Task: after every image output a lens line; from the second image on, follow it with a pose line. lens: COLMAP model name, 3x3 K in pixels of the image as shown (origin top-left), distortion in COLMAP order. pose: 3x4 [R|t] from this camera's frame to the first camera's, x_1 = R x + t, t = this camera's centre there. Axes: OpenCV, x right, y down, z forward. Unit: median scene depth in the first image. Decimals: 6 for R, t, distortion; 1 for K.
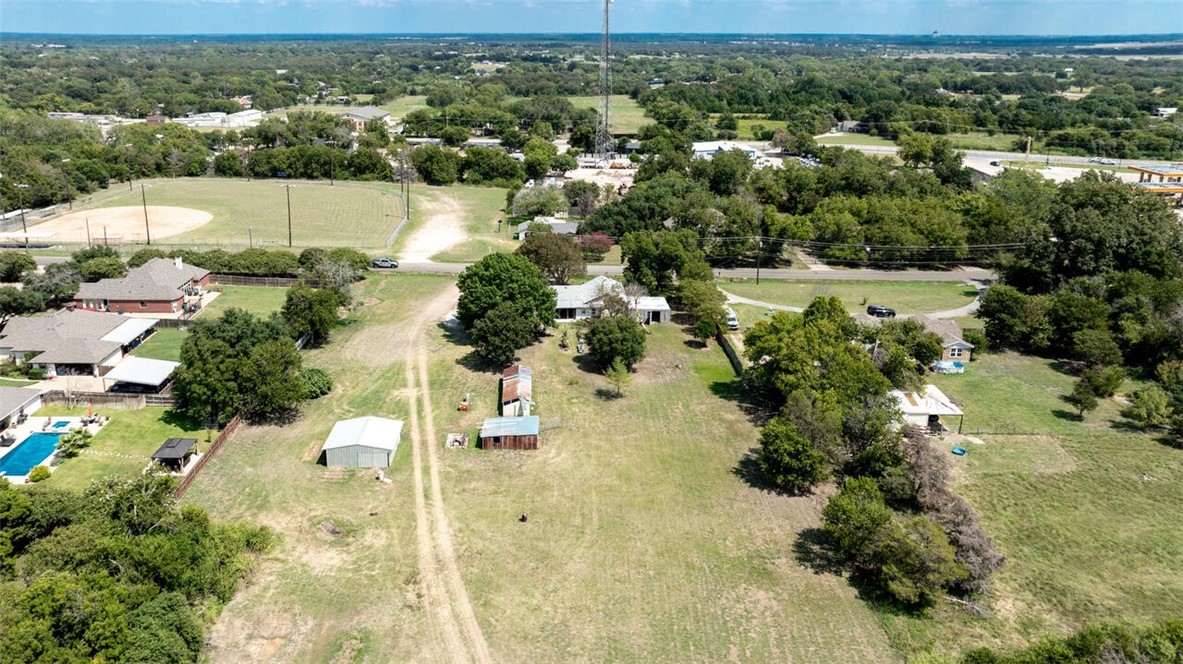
lens RADIAL K [[850.0, 0, 591.5], [0, 850.0, 332.0], [0, 0, 1]] dist [-0.033781, 0.031107]
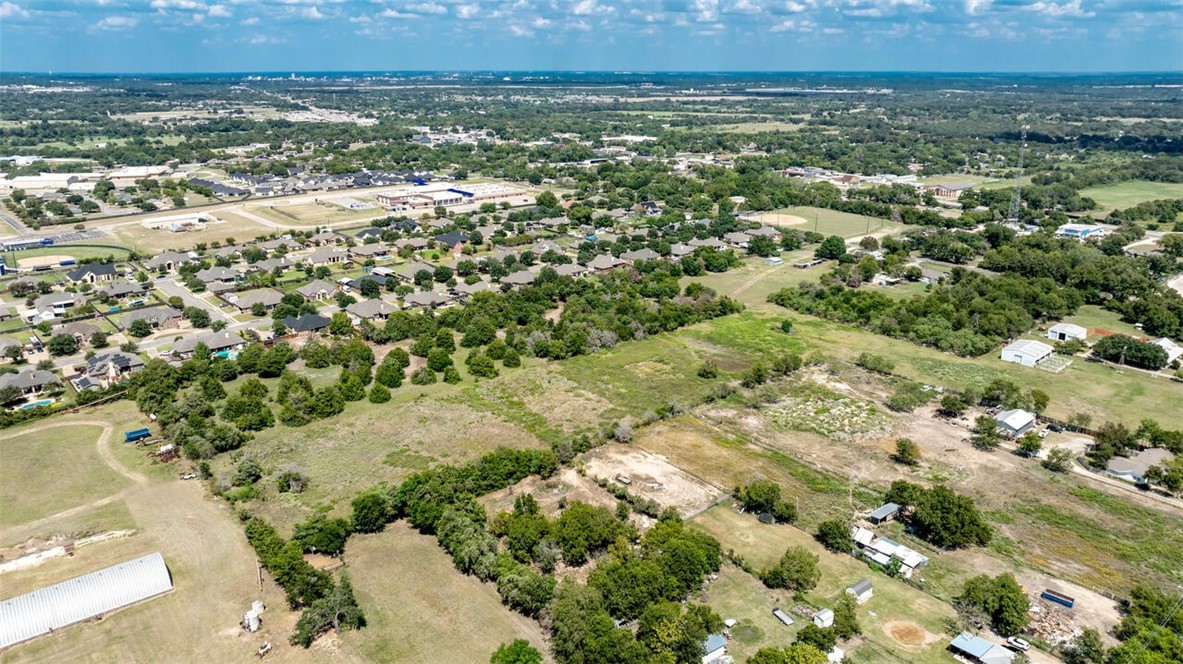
lens RADIAL K [[850.0, 0, 591.5], [0, 850.0, 332.0], [0, 0, 1]] dist [-0.033781, 0.031107]
pose [[0.627109, 0.223291, -0.746241, 1.001808], [-0.257353, 0.963626, 0.072069, 0.151278], [0.735190, 0.146852, 0.661763, -1.027133]]
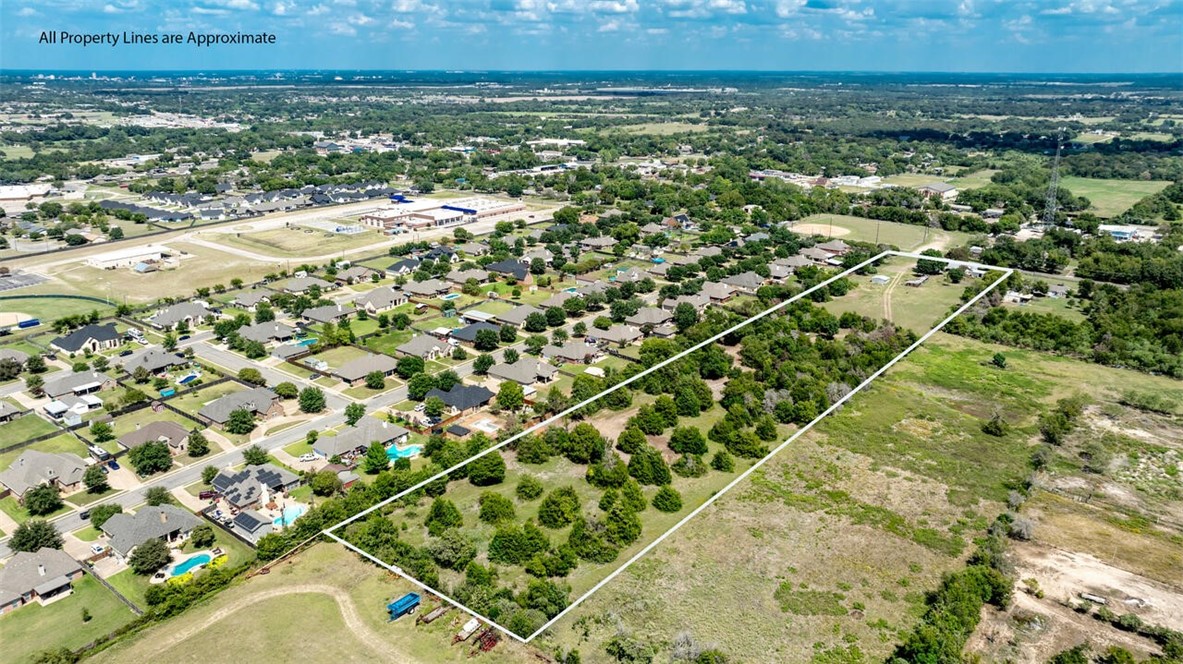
lens RADIAL K [[850.0, 0, 591.5], [0, 850.0, 332.0], [0, 0, 1]] dist [-0.033781, 0.031107]
pose [[0.770007, 0.183934, -0.610948, 0.470737], [-0.211470, 0.976994, 0.027611, 0.208938], [0.601972, 0.107936, 0.791189, -1.206084]]
